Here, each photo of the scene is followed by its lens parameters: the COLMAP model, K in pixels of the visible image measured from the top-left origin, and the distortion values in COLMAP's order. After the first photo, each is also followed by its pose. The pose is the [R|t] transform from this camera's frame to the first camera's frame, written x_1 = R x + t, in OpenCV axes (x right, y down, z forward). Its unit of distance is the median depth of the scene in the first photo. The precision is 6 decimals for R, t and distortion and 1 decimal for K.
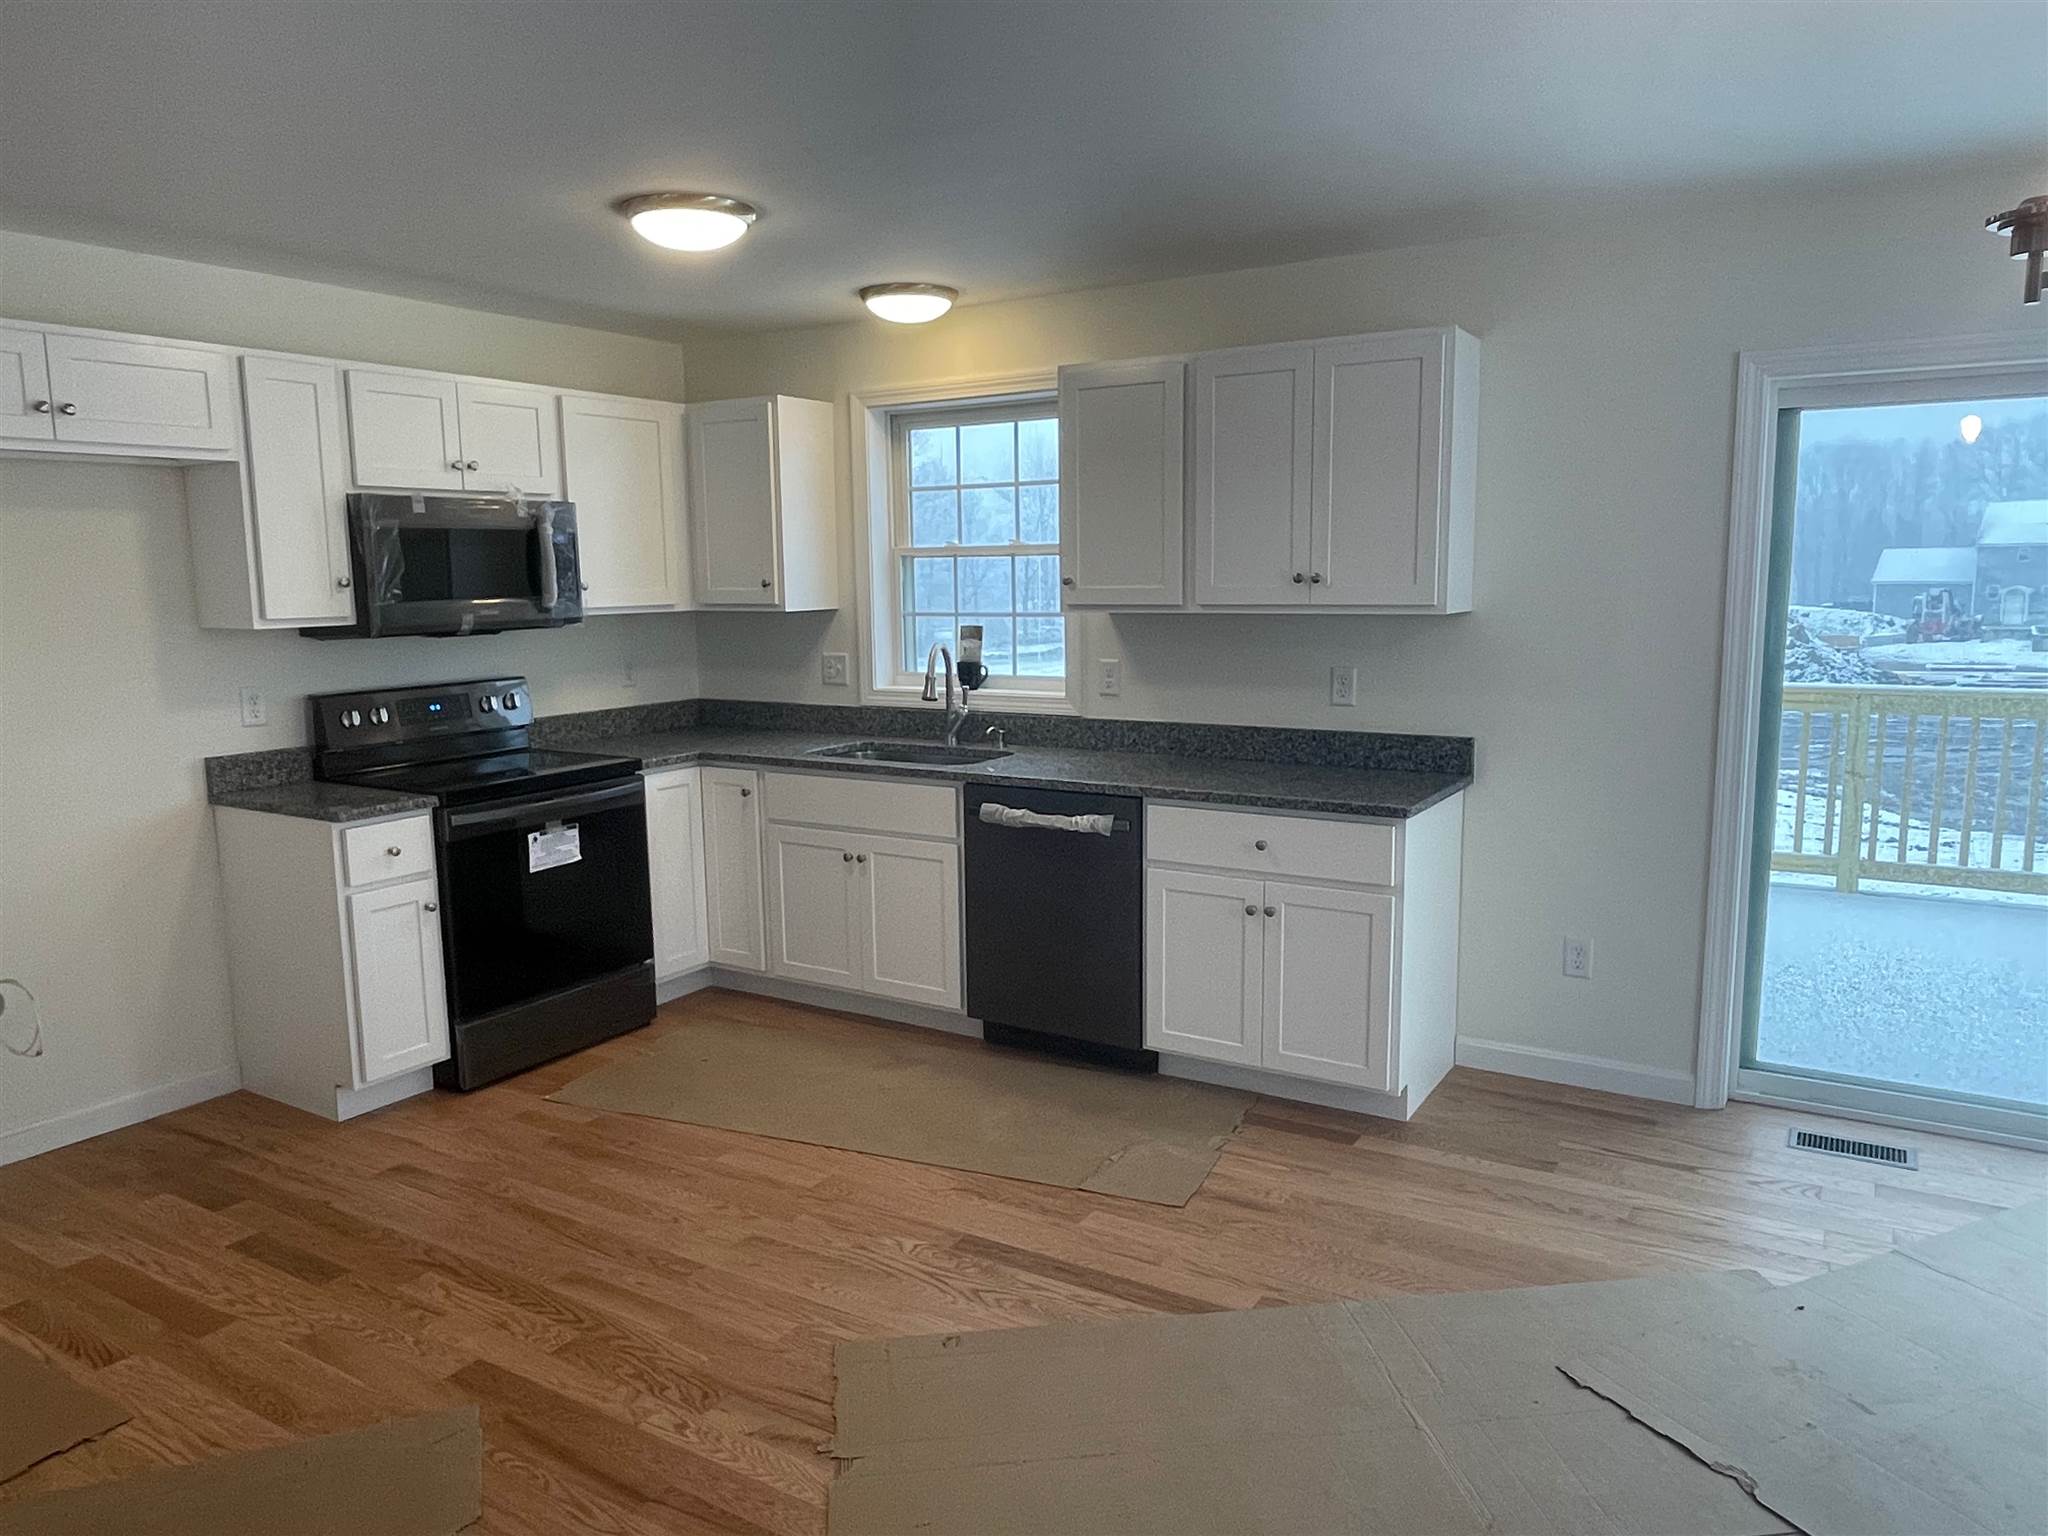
lens RADIAL K [[1383.9, 0, 1040.6], [0, 1383.9, 782.9], [0, 0, 1]] dist [0.010790, -0.020019]
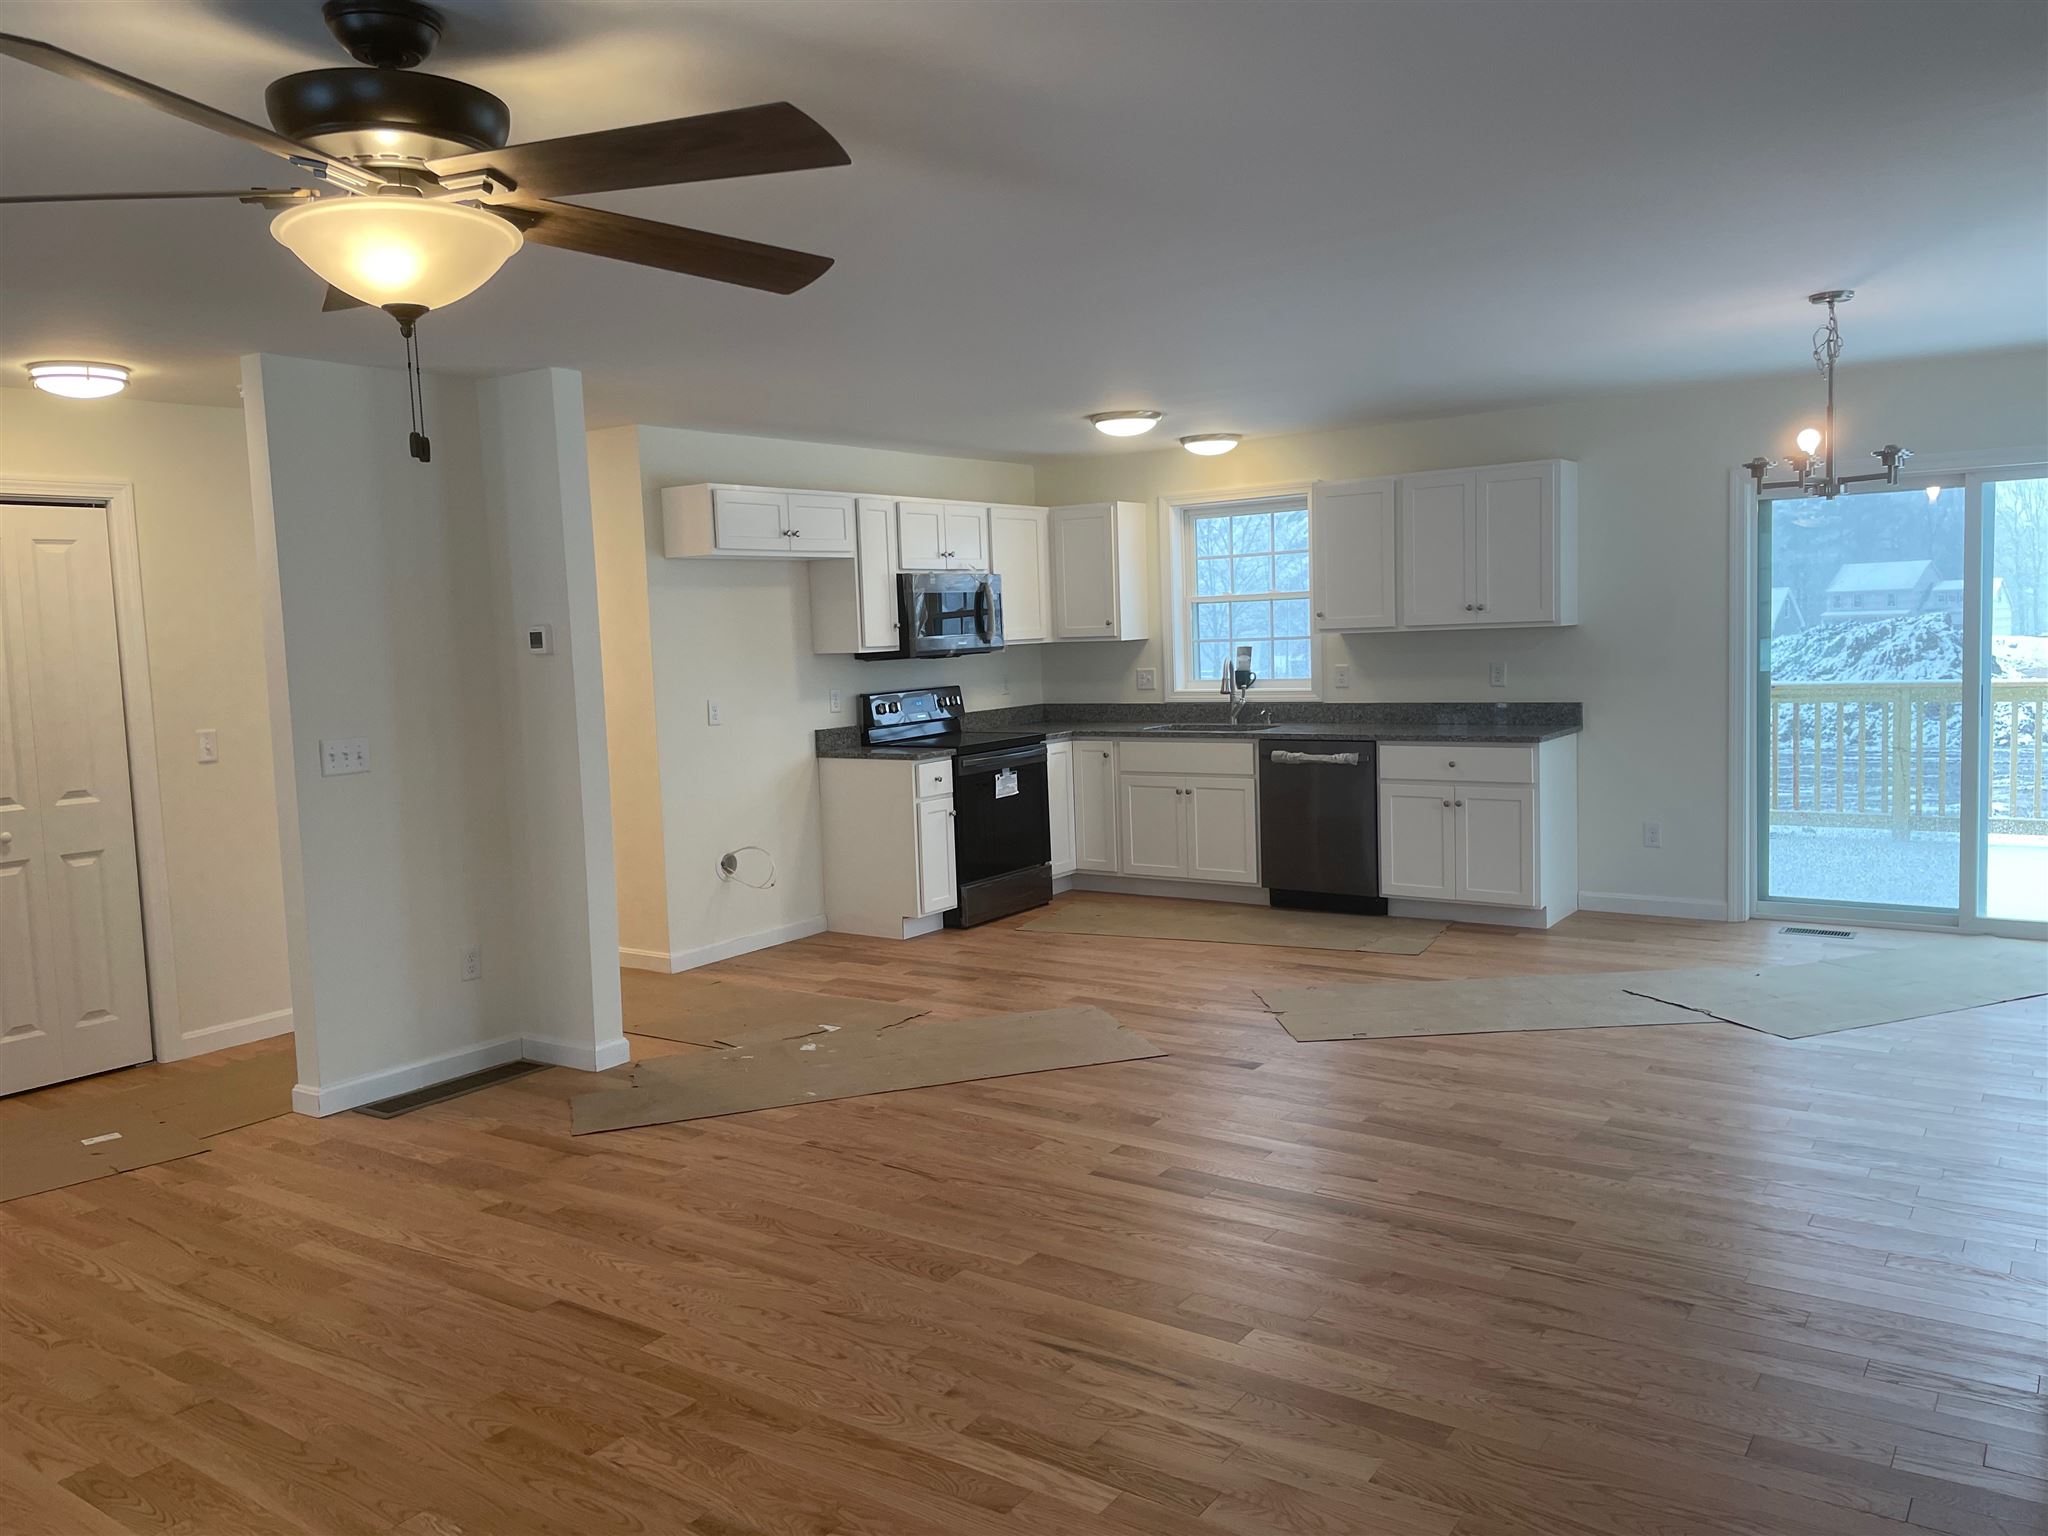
lens RADIAL K [[1542.8, 0, 1026.2], [0, 1542.8, 763.0], [0, 0, 1]] dist [0.087003, -0.110468]
pose [[0.997395, -0.018138, -0.069810, -0.206850], [0.013847, 0.998013, -0.061471, 0.138669], [0.070786, 0.060344, 0.995665, -0.843694]]
